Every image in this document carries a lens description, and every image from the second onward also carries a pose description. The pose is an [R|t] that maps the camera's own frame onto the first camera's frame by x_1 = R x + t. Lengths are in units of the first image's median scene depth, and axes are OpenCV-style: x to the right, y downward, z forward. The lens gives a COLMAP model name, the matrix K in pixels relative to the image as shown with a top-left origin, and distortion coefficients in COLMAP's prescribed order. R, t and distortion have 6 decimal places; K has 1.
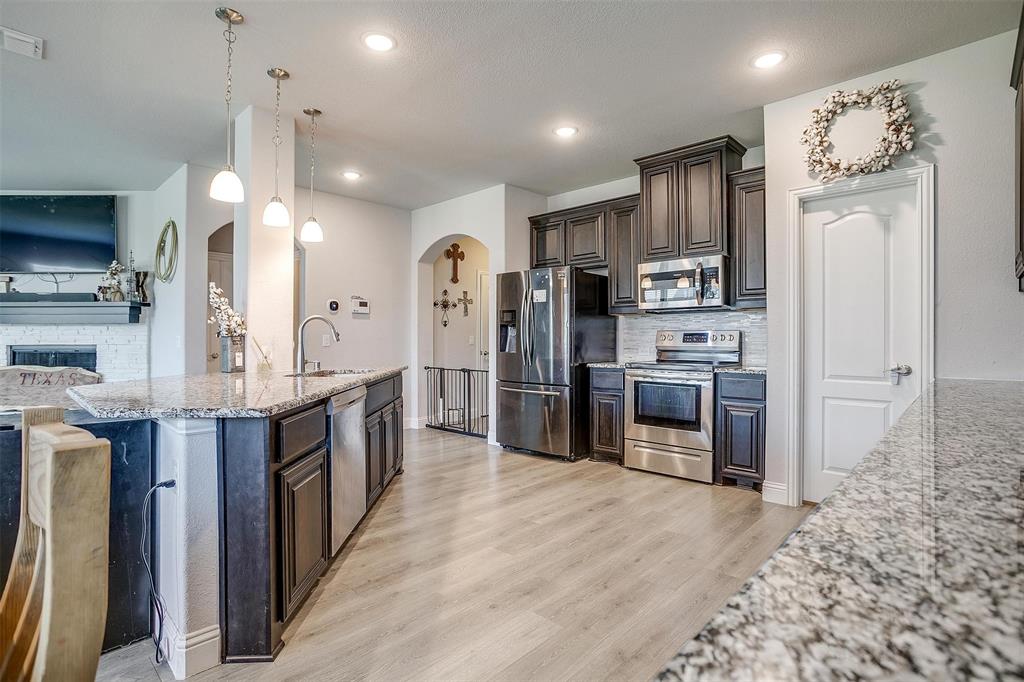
lens RADIAL K [[496.5, 0, 508.9], [0, 496.5, 339.8], [0, 0, 1]] dist [-0.055706, 0.028517]
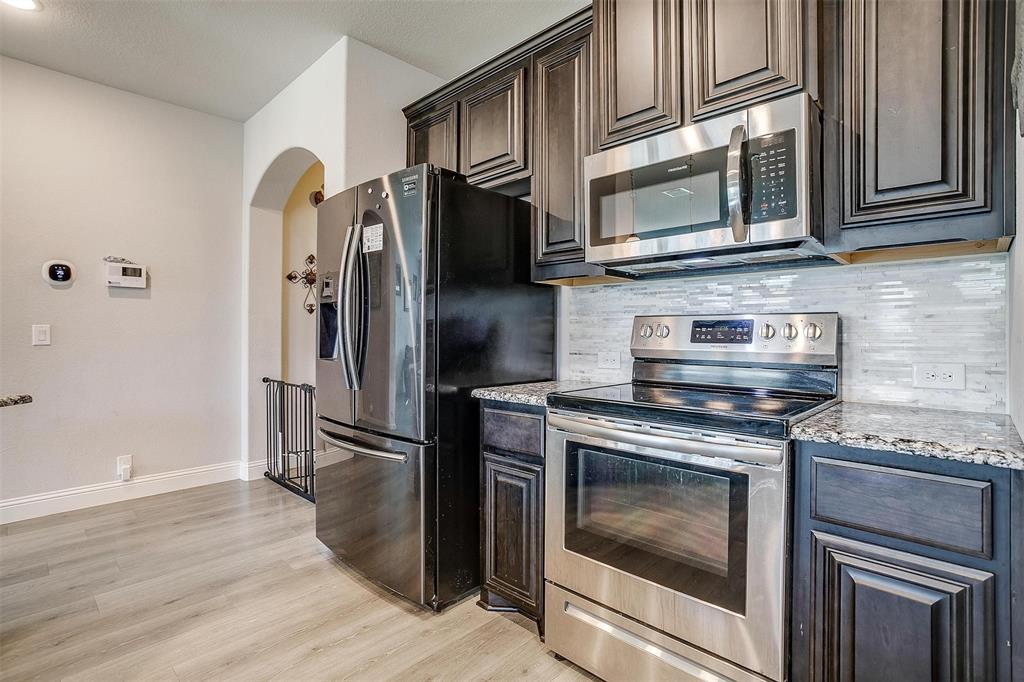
lens RADIAL K [[496.5, 0, 509.2], [0, 496.5, 332.2], [0, 0, 1]] dist [-0.055706, 0.028517]
pose [[0.999911, 0.003569, -0.012886, 0.193259], [-0.003612, 0.999988, -0.003248, -0.001692], [0.012875, 0.003294, 0.999912, 0.552460]]
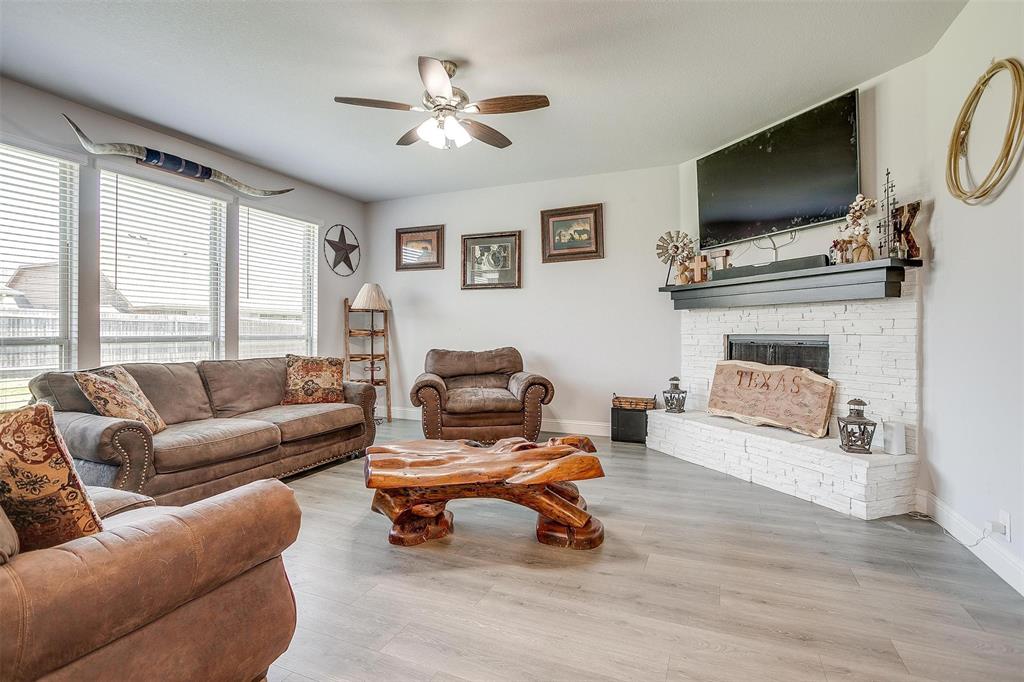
lens RADIAL K [[496.5, 0, 508.3], [0, 496.5, 327.3], [0, 0, 1]] dist [-0.055706, 0.028517]
pose [[0.341725, -0.006269, -0.939779, -0.443044], [-0.002135, 0.999970, -0.007447, 0.006784], [0.939798, 0.004551, 0.341701, 0.430725]]
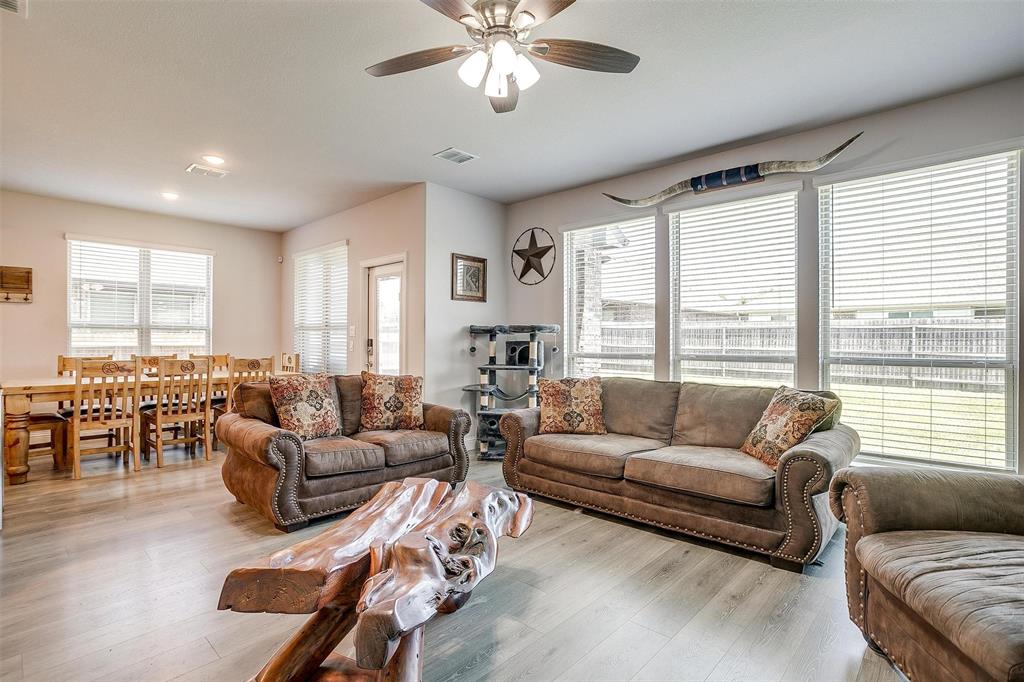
lens RADIAL K [[496.5, 0, 505.7], [0, 496.5, 337.7], [0, 0, 1]] dist [-0.055706, 0.028517]
pose [[-0.999993, -0.001569, -0.003401, -1.095598], [-0.001557, 0.999993, -0.003395, -0.010447], [0.003407, -0.003389, -0.999988, 1.028595]]
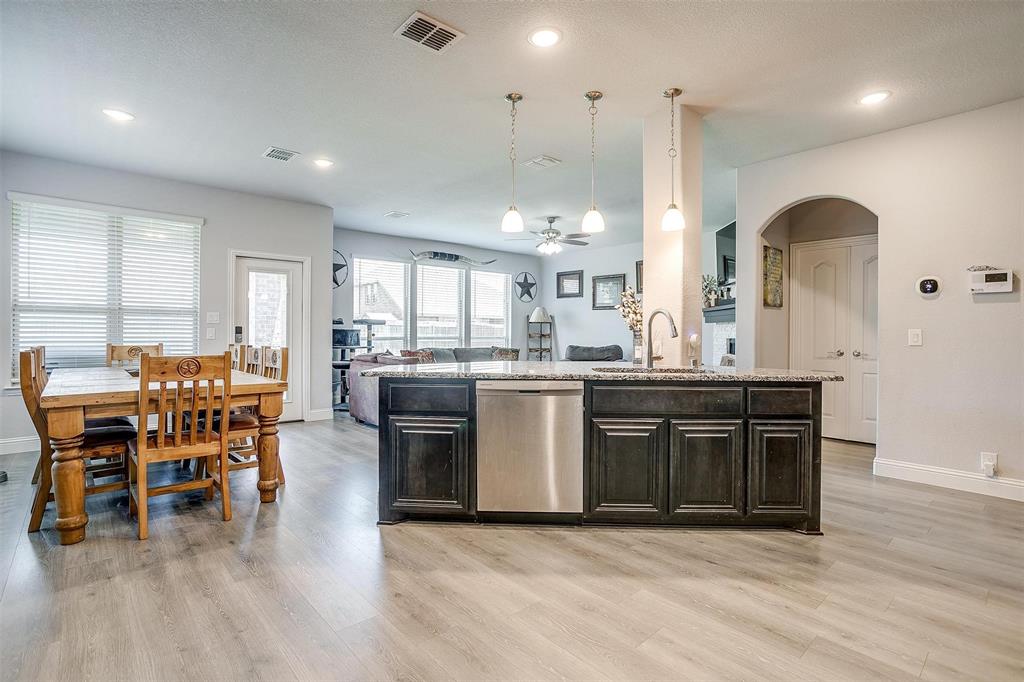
lens RADIAL K [[496.5, 0, 507.9], [0, 496.5, 333.2], [0, 0, 1]] dist [-0.055706, 0.028517]
pose [[-0.087587, 0.001489, -0.996156, 0.426979], [-0.007155, 0.999972, 0.002124, -0.002038], [0.996131, 0.007314, -0.087574, 0.580868]]
